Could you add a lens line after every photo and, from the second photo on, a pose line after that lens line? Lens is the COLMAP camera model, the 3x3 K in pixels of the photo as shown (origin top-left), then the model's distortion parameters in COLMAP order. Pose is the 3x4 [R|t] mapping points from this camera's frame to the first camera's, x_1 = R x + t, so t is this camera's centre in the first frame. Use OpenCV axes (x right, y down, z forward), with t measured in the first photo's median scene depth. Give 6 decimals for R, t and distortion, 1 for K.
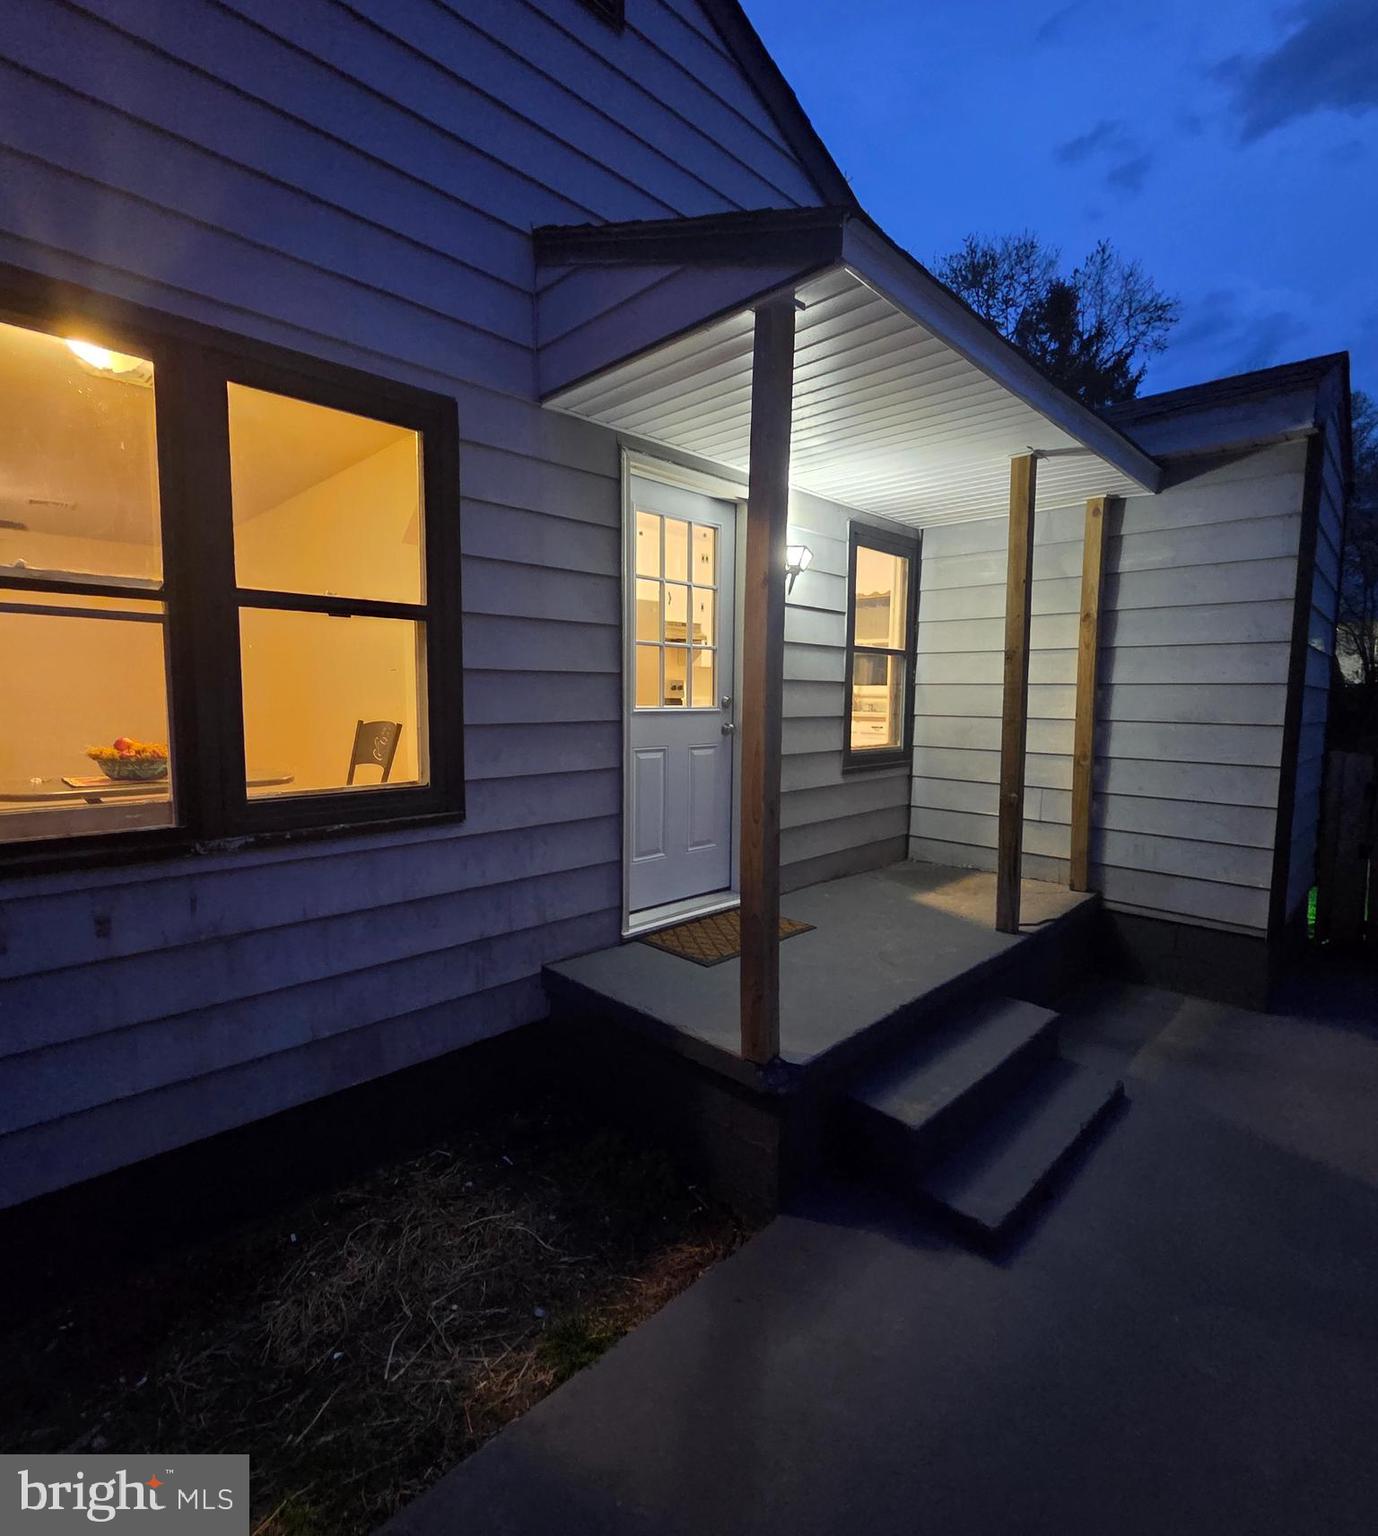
lens RADIAL K [[768.1, 0, 689.0], [0, 768.1, 768.0], [0, 0, 1]] dist [0.000464, 0.000556]
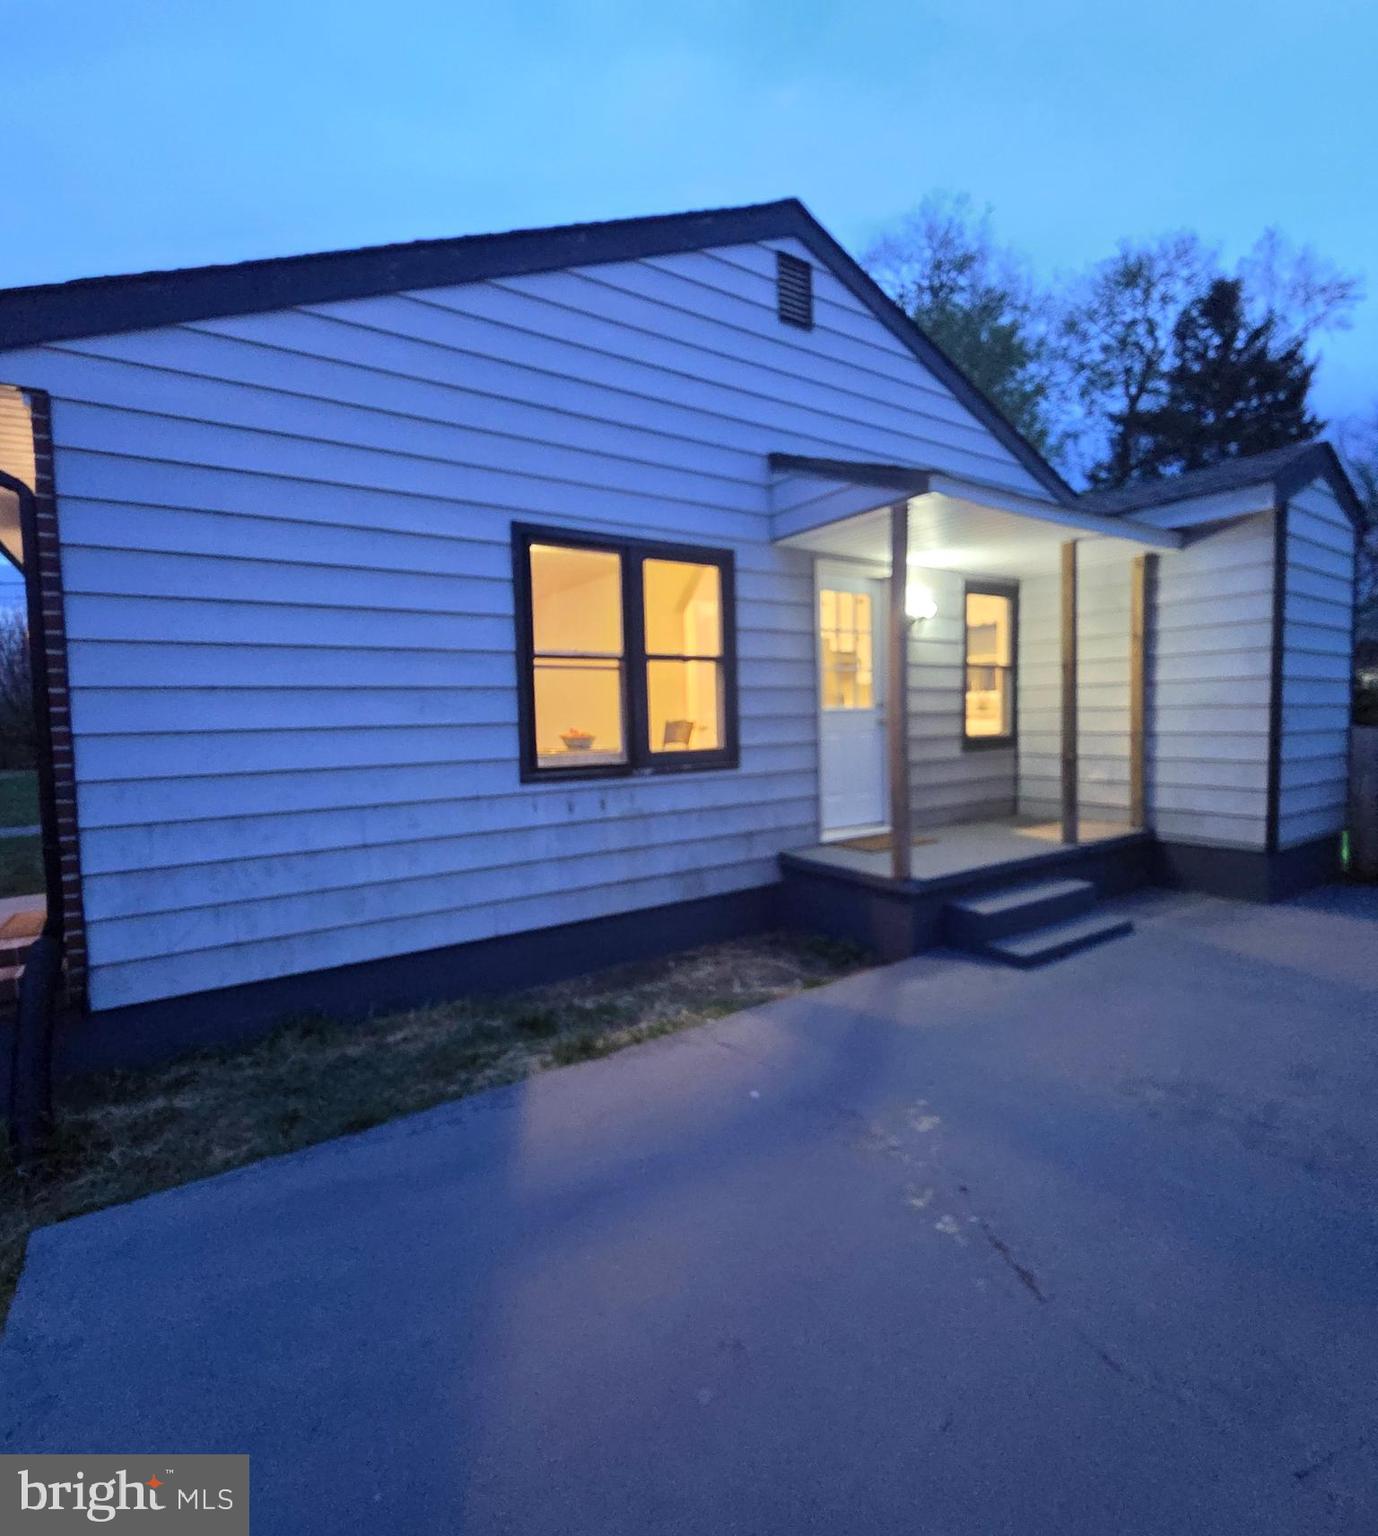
lens RADIAL K [[813.7, 0, 698.5], [0, 813.7, 773.2], [0, 0, 1]] dist [0.034019, 0.001242]
pose [[0.985350, -0.020108, -0.169355, -0.037896], [0.015715, 0.999505, -0.027243, 0.100624], [0.169819, 0.024183, 0.985179, -0.733771]]
